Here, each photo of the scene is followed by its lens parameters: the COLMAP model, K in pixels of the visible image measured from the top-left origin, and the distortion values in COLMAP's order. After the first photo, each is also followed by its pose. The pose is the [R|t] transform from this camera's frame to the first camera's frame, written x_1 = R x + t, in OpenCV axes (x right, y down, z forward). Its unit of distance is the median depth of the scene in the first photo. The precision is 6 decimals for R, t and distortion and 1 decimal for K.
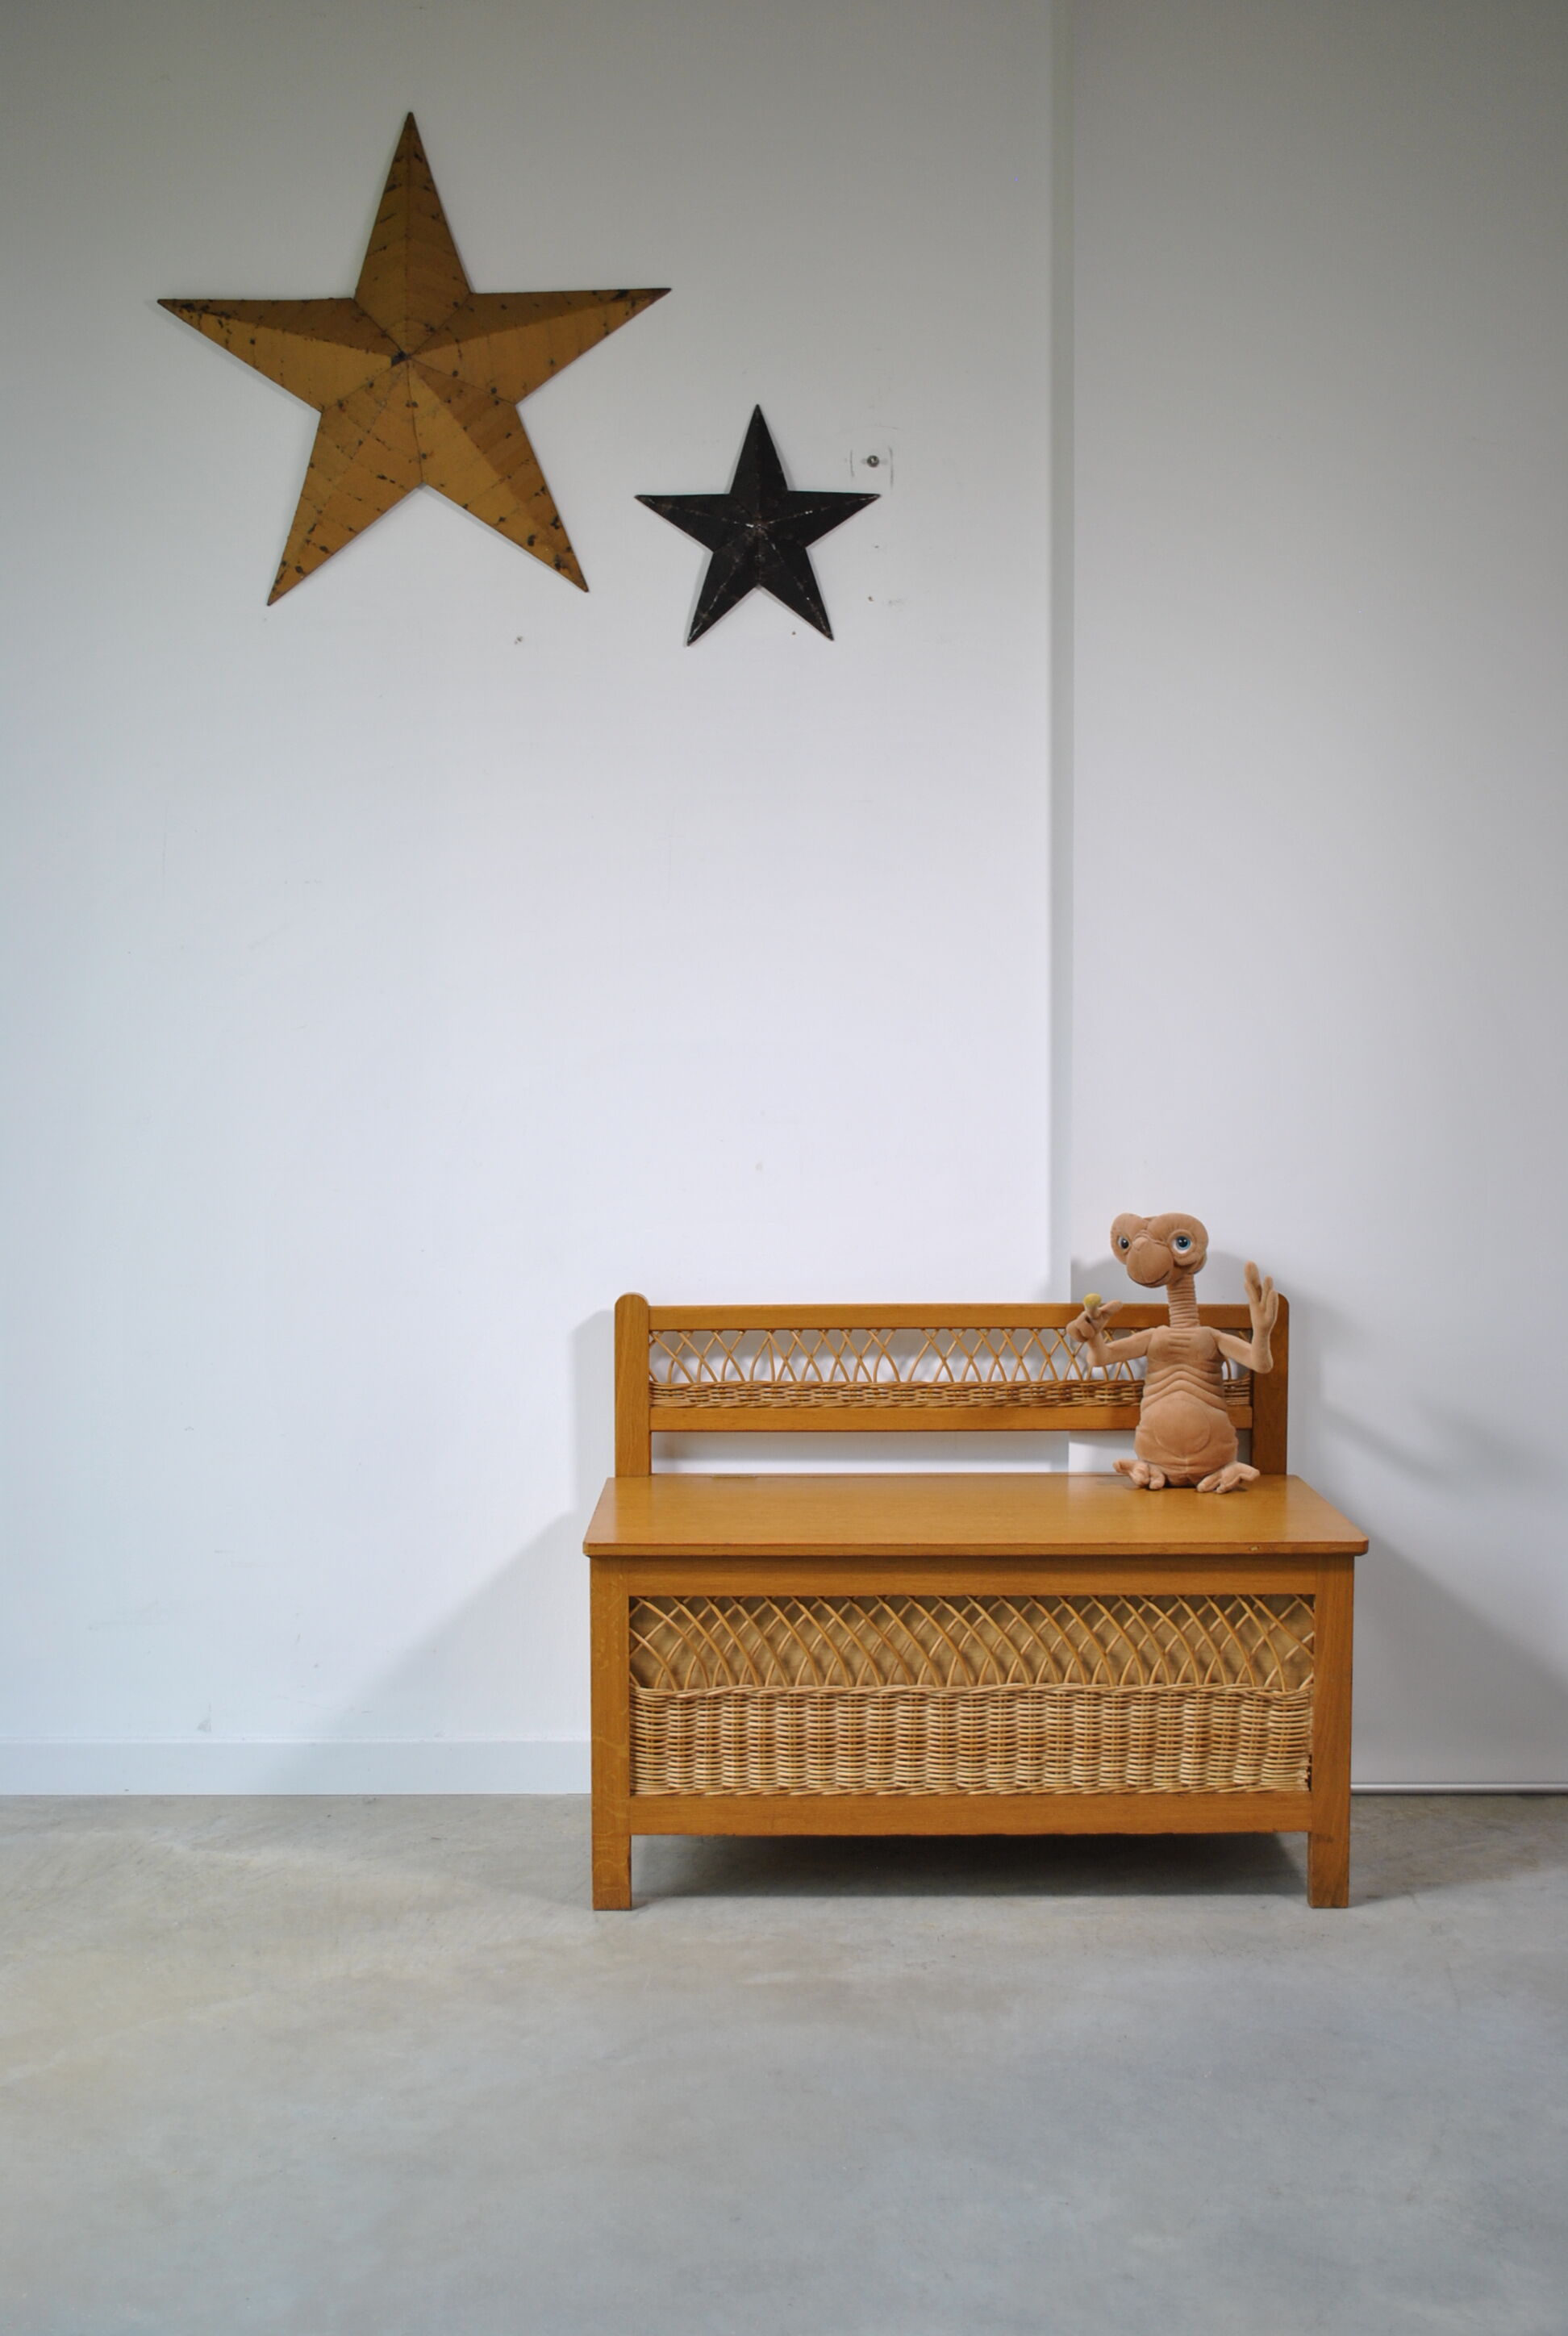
lens RADIAL K [[2398.7, 0, 779.5], [0, 2398.7, 1177.7], [0, 0, 1]] dist [-0.057628, 0.003225]
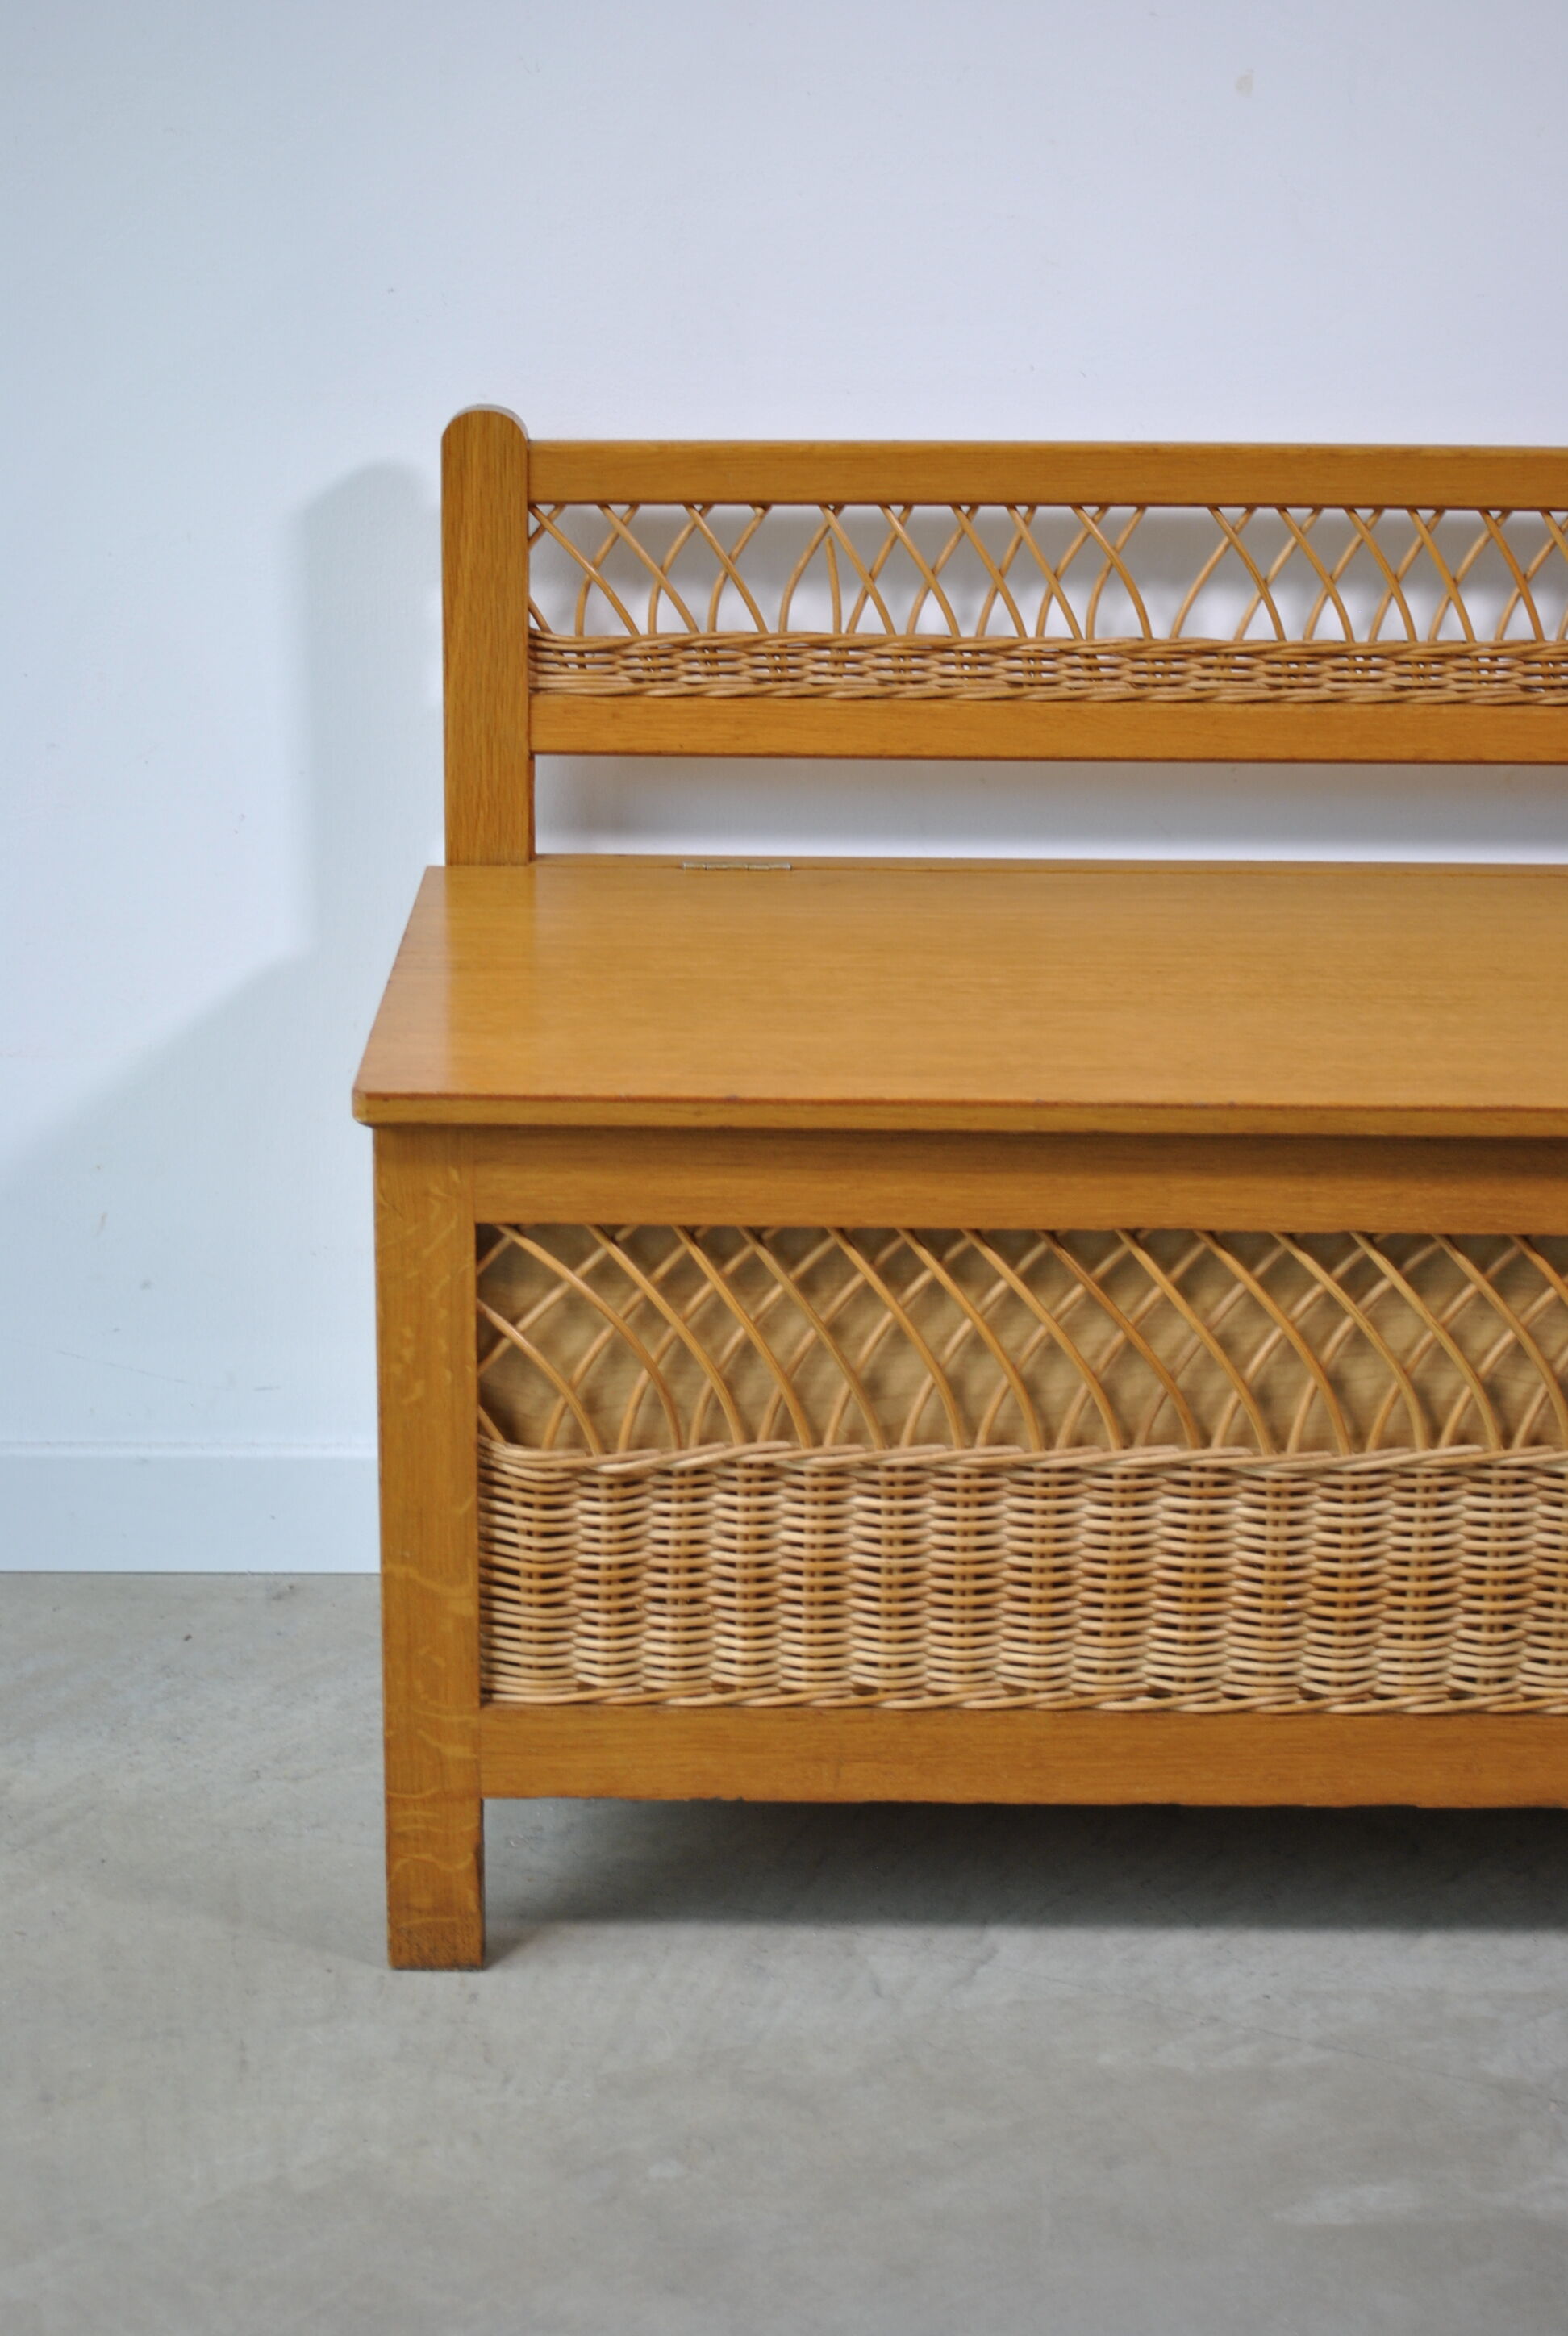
lens RADIAL K [[3946.7, 0, 784.0], [0, 3946.7, 1168.0], [0, 0, 1]] dist [0.006567, -0.004334]
pose [[0.999873, 0.011461, 0.011119, -0.020257], [-0.013915, 0.966948, 0.254593, 0.003818], [-0.007834, -0.254715, 0.966984, 0.385839]]
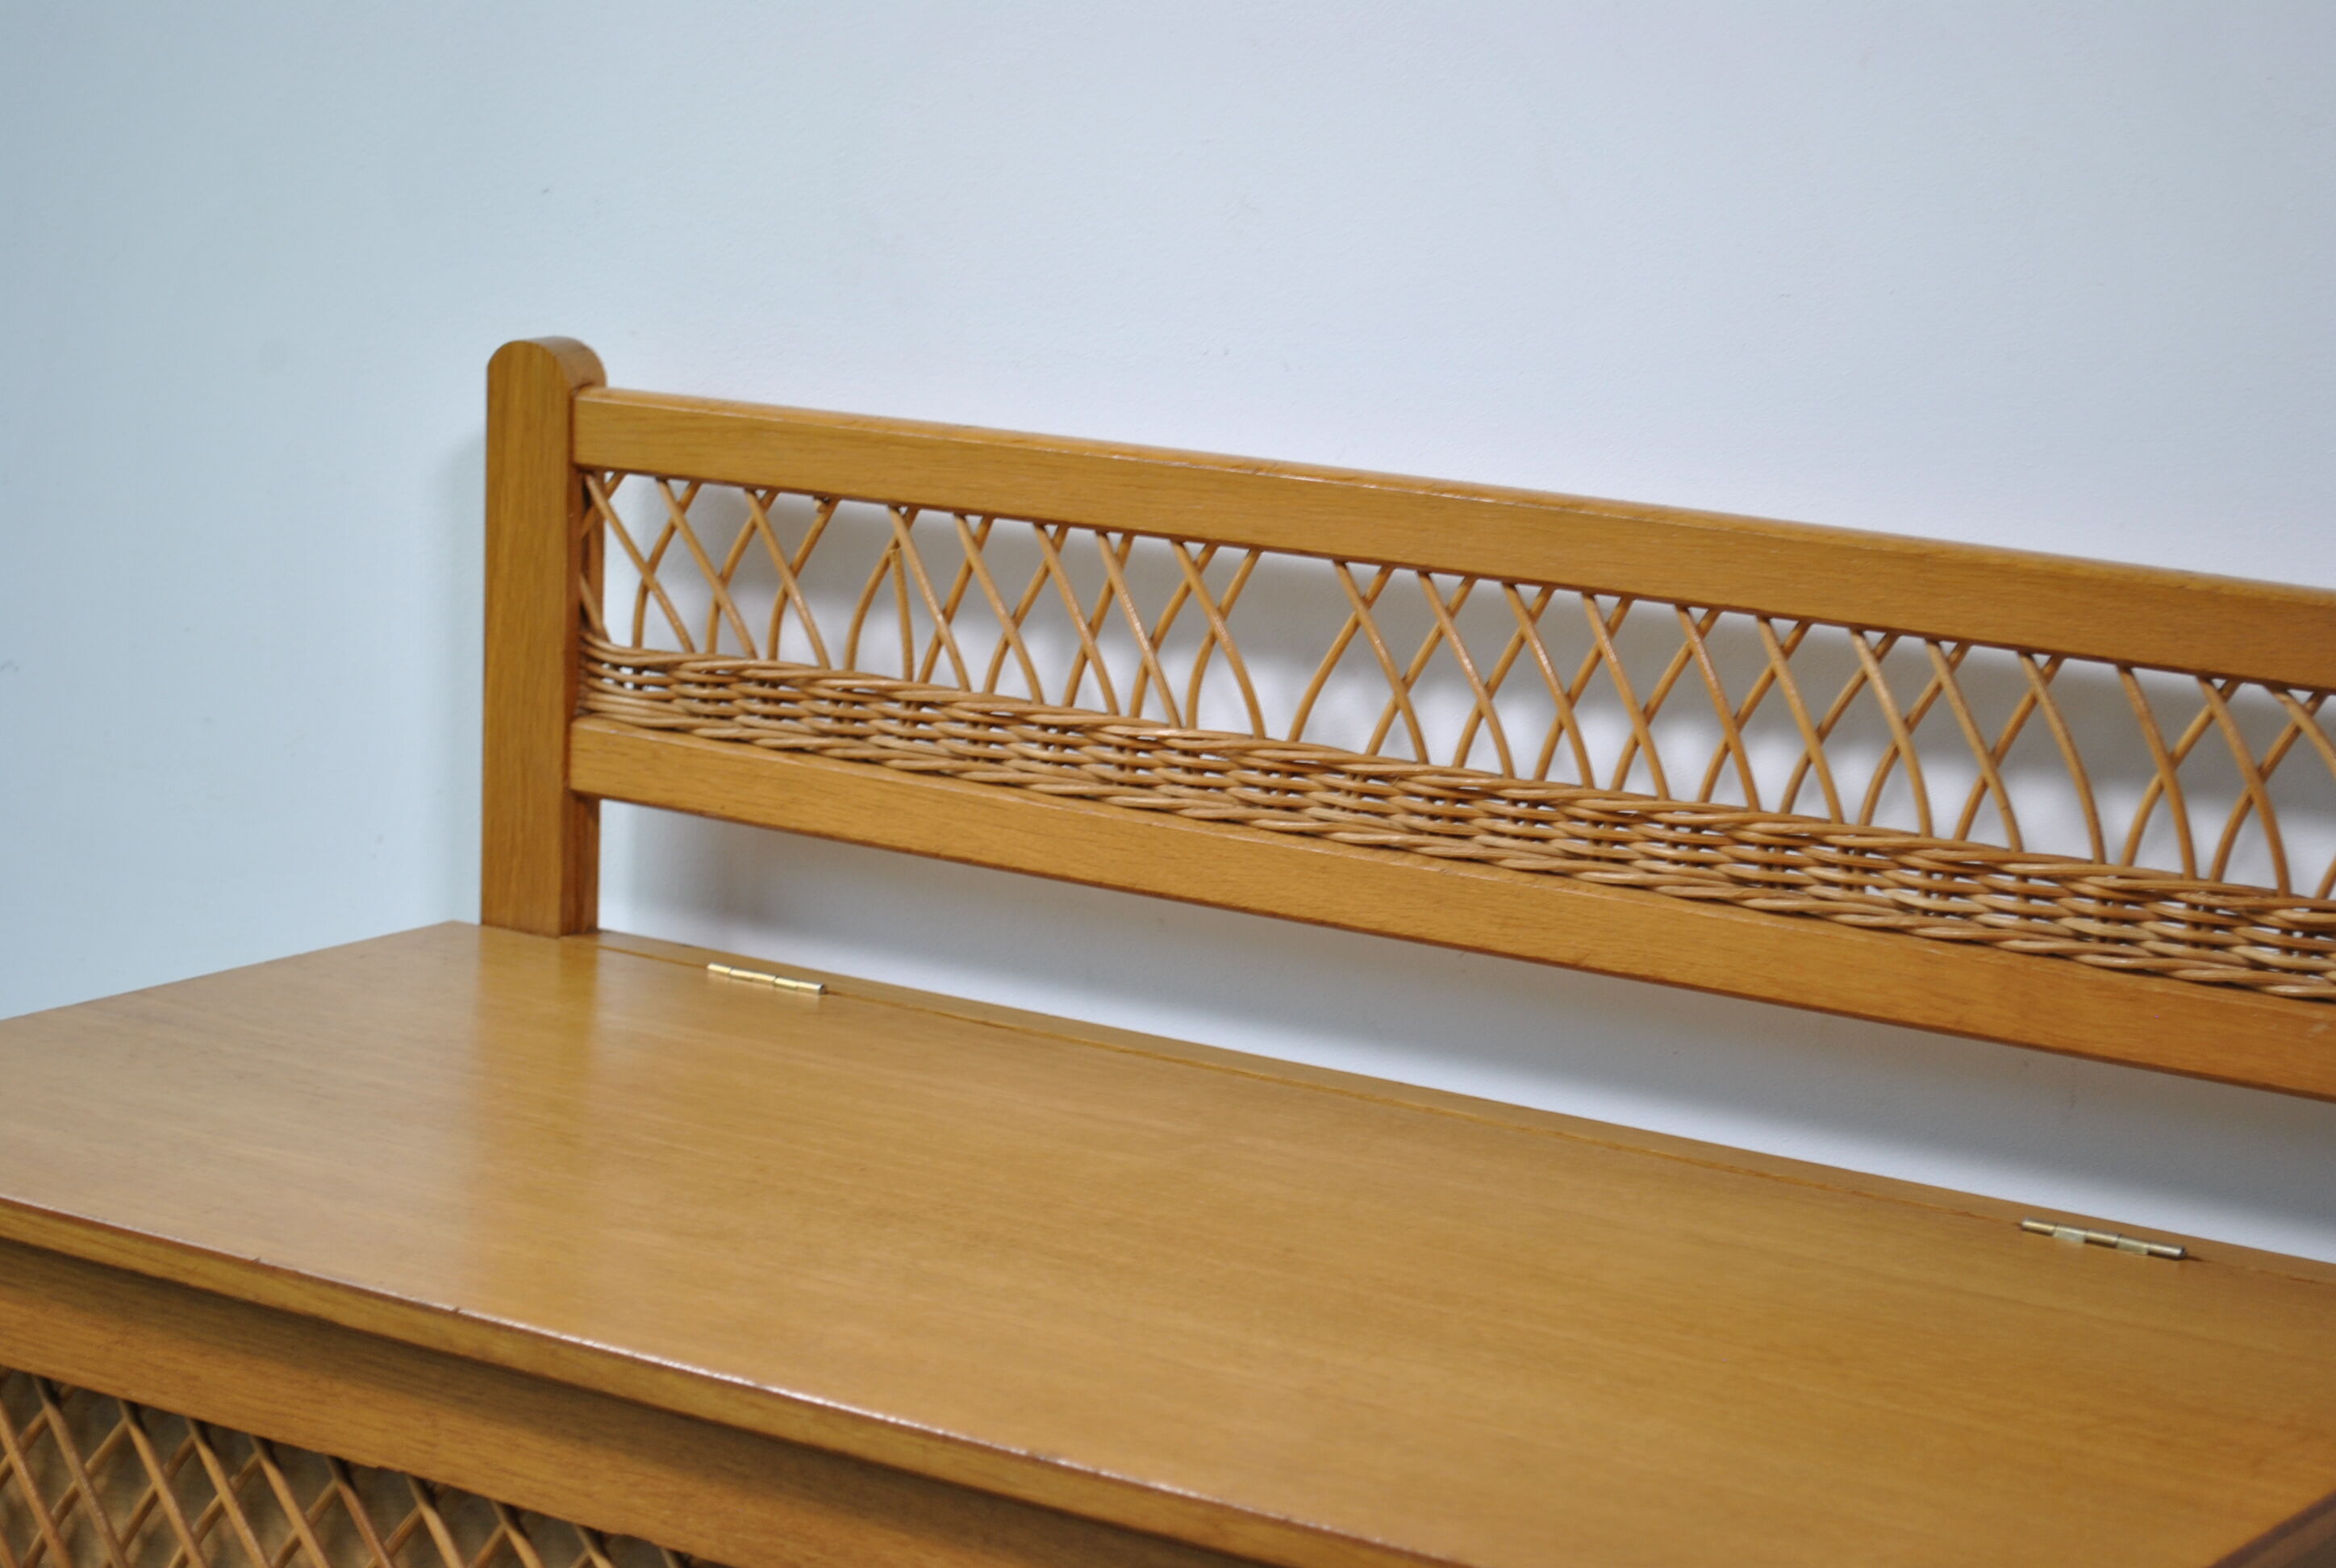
lens RADIAL K [[5309.7, 0, 1168.0], [0, 5309.7, 784.0], [0, 0, 1]] dist [0.061899, -0.124672]
pose [[0.823516, 0.134644, -0.551083, 0.436978], [-0.069601, 0.988067, 0.137403, 0.006729], [0.563008, -0.074797, 0.823060, 0.550777]]
